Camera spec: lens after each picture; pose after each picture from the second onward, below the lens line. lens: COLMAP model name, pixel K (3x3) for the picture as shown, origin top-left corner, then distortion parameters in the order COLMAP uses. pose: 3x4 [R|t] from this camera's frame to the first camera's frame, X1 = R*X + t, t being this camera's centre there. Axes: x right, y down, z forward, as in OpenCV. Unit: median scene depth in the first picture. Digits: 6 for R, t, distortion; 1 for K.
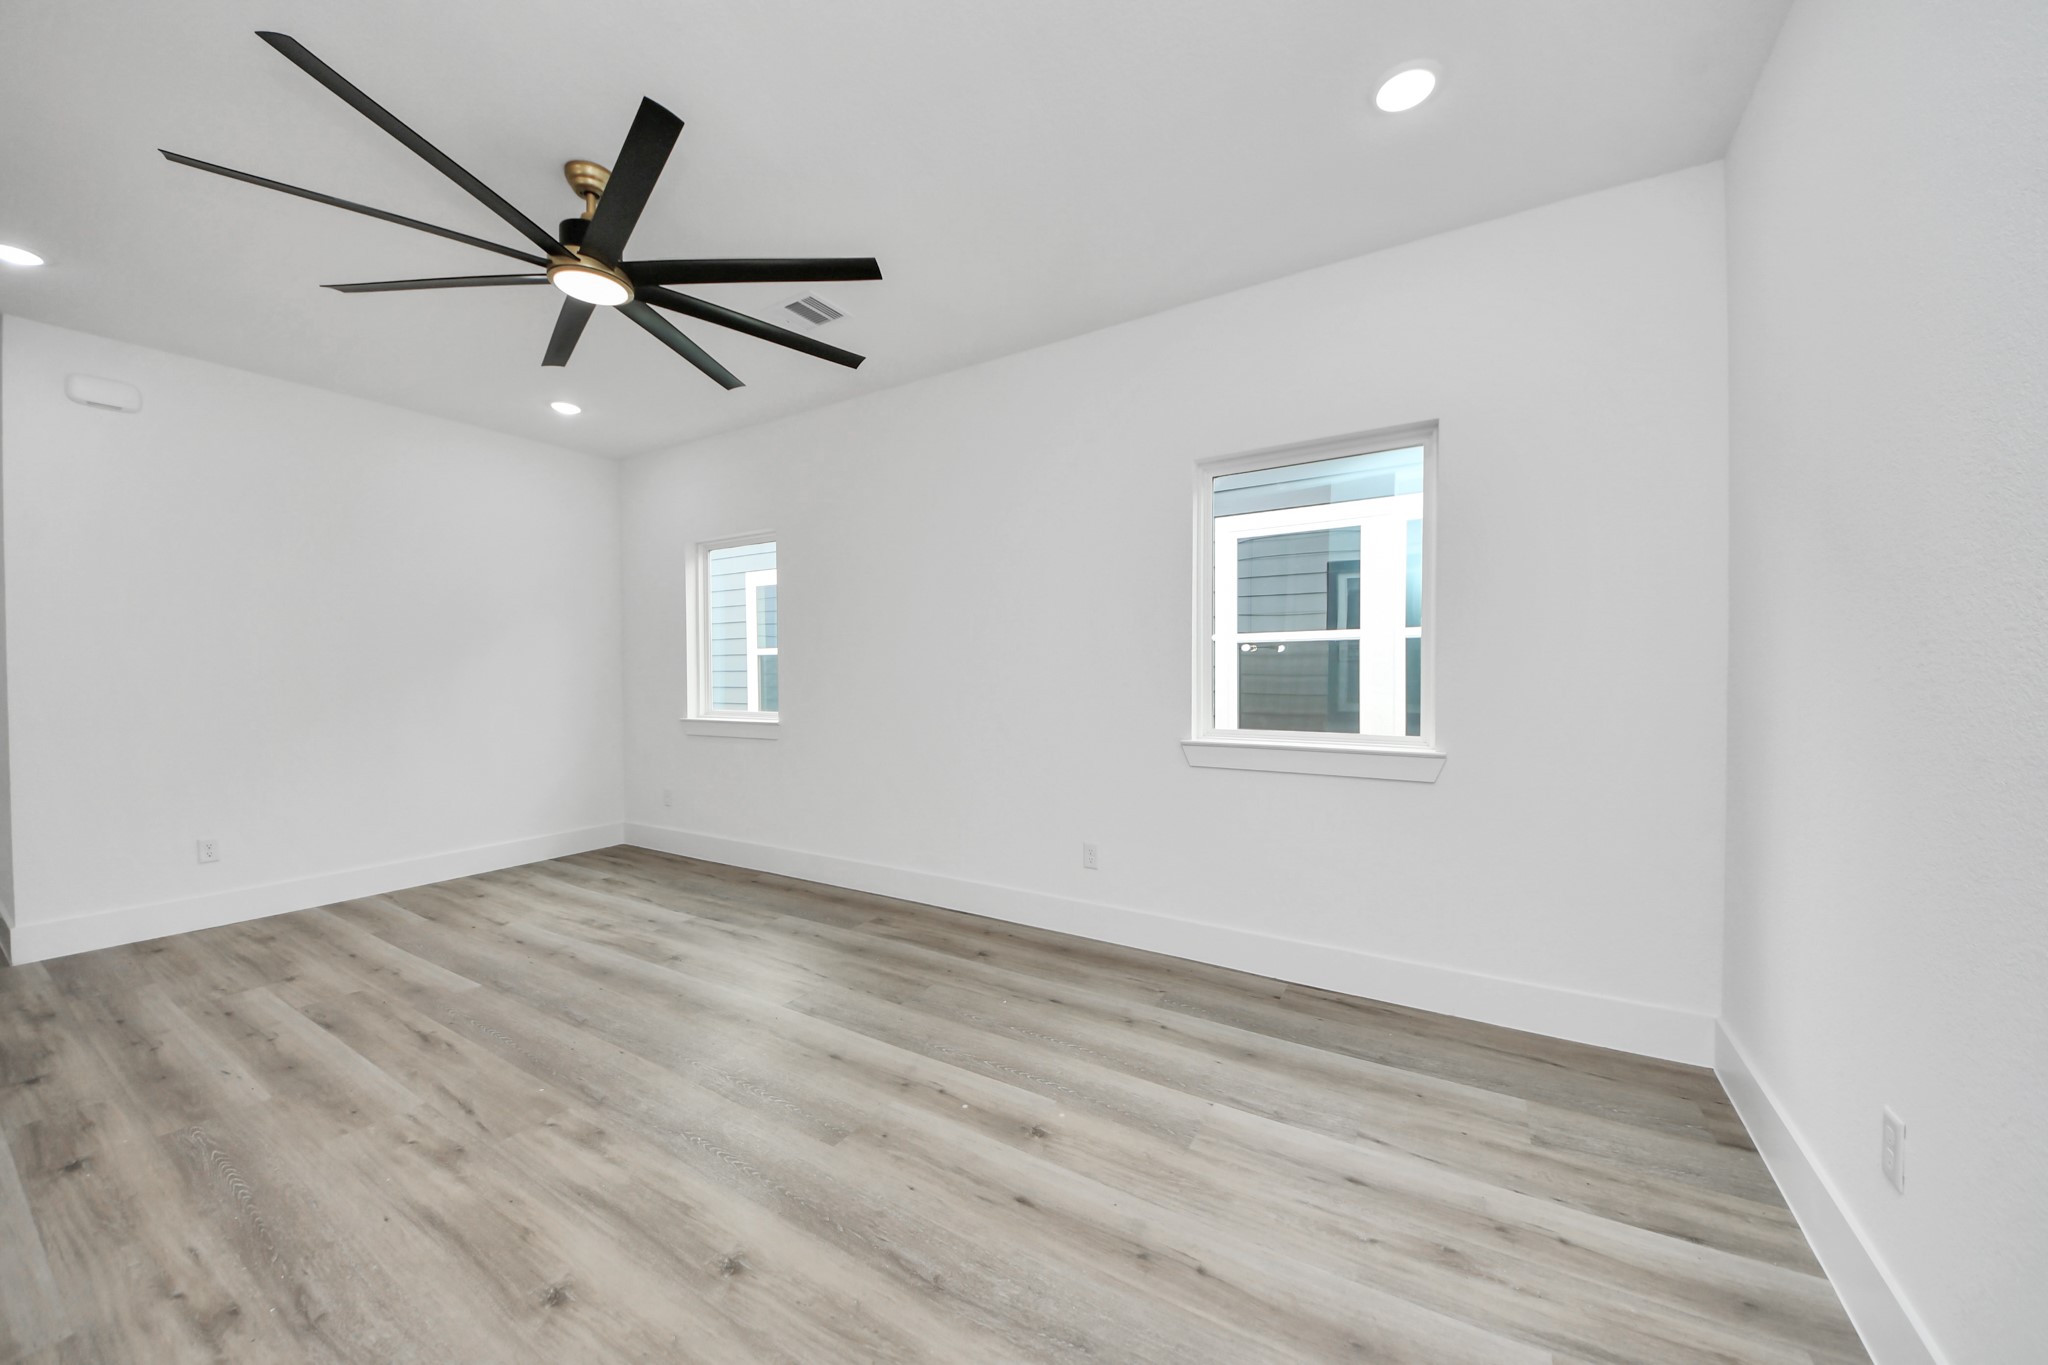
lens RADIAL K [[729.7, 0, 1024.0], [0, 729.7, 682.5], [0, 0, 1]] dist [0.047119, -0.030705]
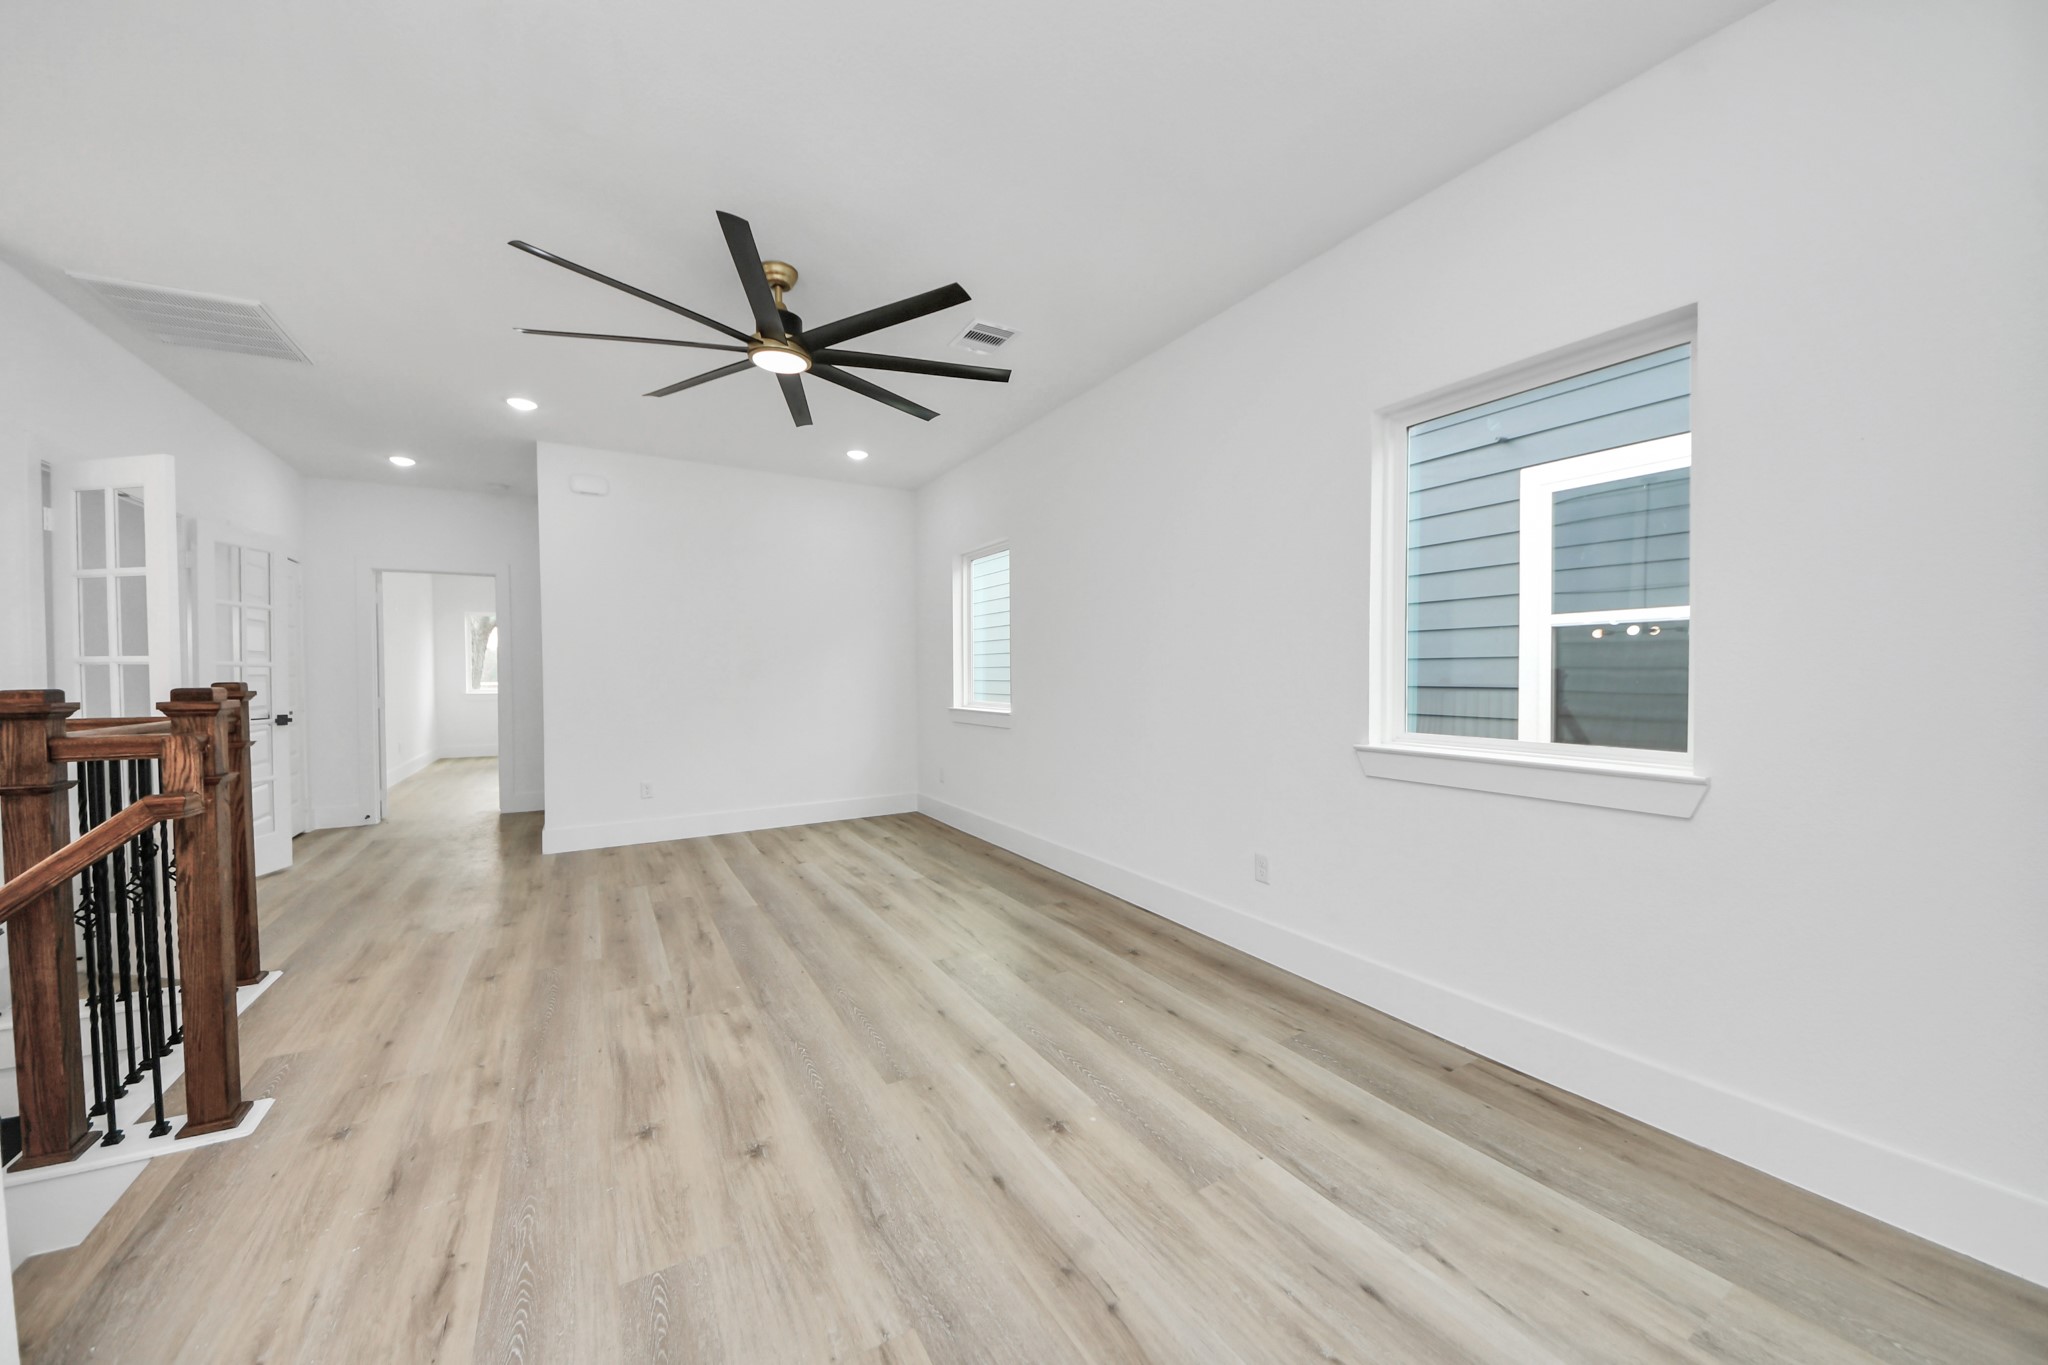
lens RADIAL K [[729.7, 0, 1024.0], [0, 729.7, 682.5], [0, 0, 1]] dist [0.047119, -0.030705]
pose [[0.883171, 0.006007, -0.469012, 0.362740], [-0.003249, 0.999972, 0.006689, 0.002199], [0.469039, -0.004384, 0.883167, 0.082840]]
